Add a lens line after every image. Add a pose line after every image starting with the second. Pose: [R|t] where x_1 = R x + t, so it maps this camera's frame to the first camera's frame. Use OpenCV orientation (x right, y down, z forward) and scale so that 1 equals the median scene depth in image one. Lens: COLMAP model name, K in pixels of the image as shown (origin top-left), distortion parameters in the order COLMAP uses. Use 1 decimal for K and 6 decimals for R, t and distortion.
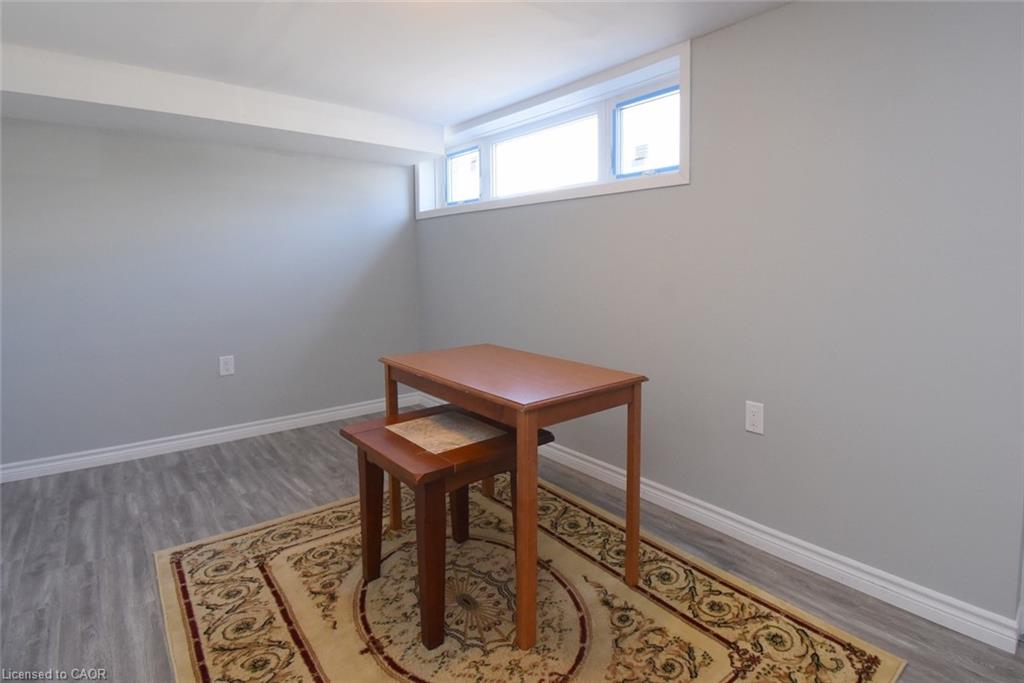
lens RADIAL K [[492.7, 0, 523.9], [0, 492.7, 280.5], [0, 0, 1]] dist [-0.003923, -0.012029]
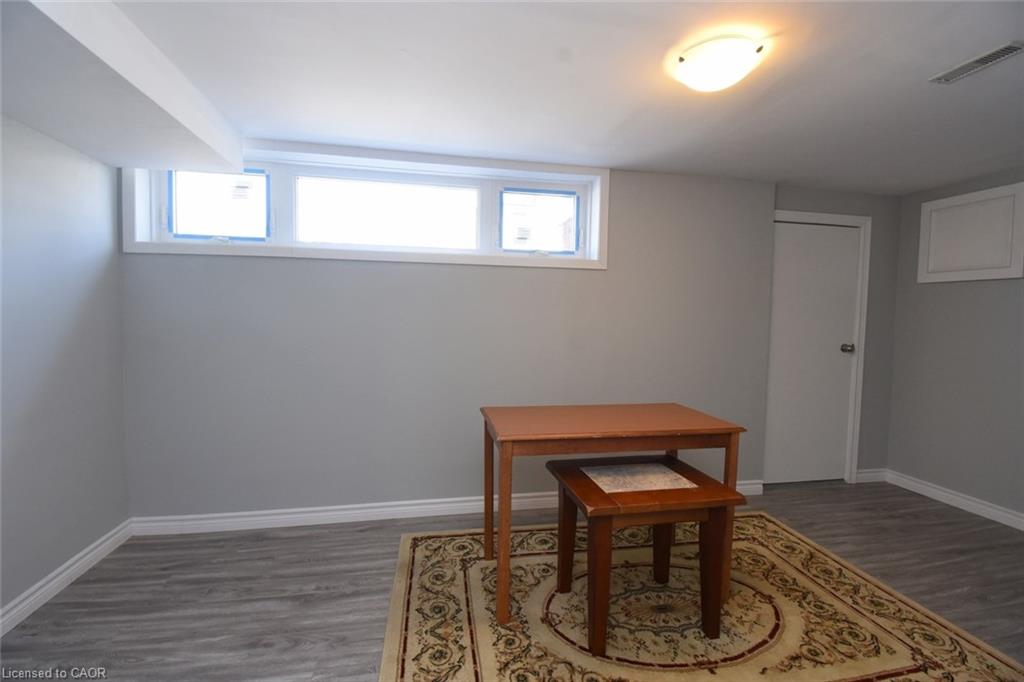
lens RADIAL K [[452.5, 0, 508.2], [0, 452.5, 345.1], [0, 0, 1]] dist [-0.000895, -0.013411]
pose [[0.532644, -0.037696, 0.845499, -0.721748], [0.017556, 0.999285, 0.033492, -0.022917], [-0.846157, -0.002996, 0.532925, 0.425886]]
